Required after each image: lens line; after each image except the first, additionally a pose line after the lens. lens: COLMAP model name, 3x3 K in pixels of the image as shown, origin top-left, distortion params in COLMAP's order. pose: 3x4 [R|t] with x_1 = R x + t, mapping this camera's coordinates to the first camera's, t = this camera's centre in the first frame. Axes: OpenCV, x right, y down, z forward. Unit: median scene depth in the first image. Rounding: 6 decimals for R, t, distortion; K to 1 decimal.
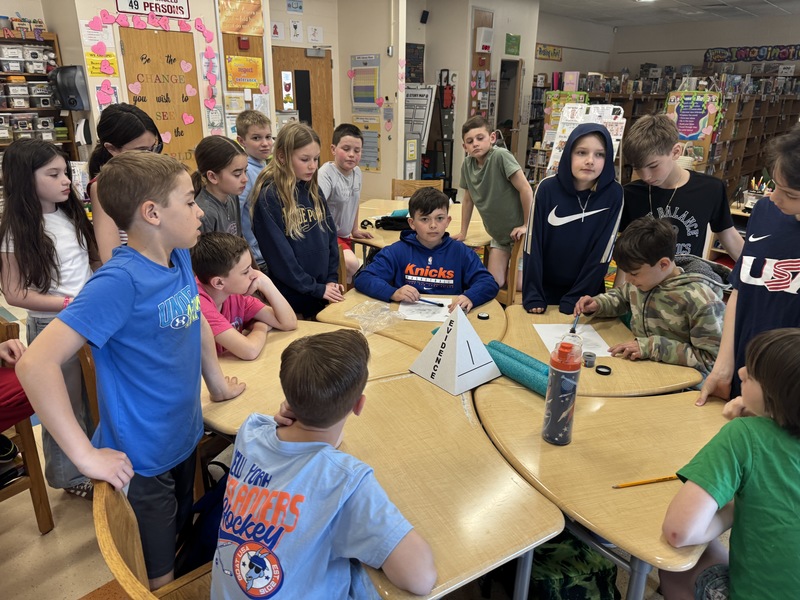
lens RADIAL K [[573.6, 0, 396.2], [0, 573.6, 295.2], [0, 0, 1]] dist [-0.013284, -0.000515]
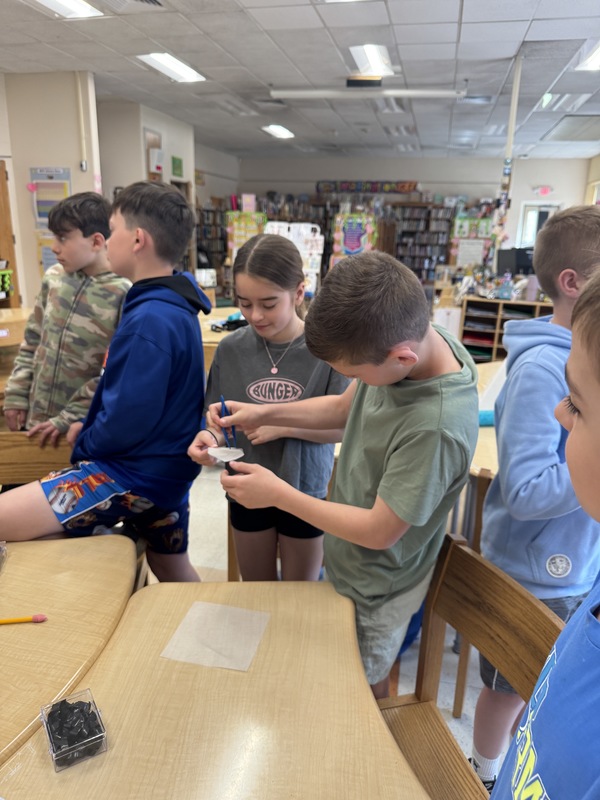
lens RADIAL K [[573.6, 0, 299.6], [0, 573.6, 395.9], [0, 0, 1]] dist [-0.013284, -0.000515]
pose [[0.866361, -0.124100, 0.483753, -0.243134], [0.141452, 0.989945, 0.000627, 0.011344], [-0.478967, 0.067885, 0.875204, 0.006531]]
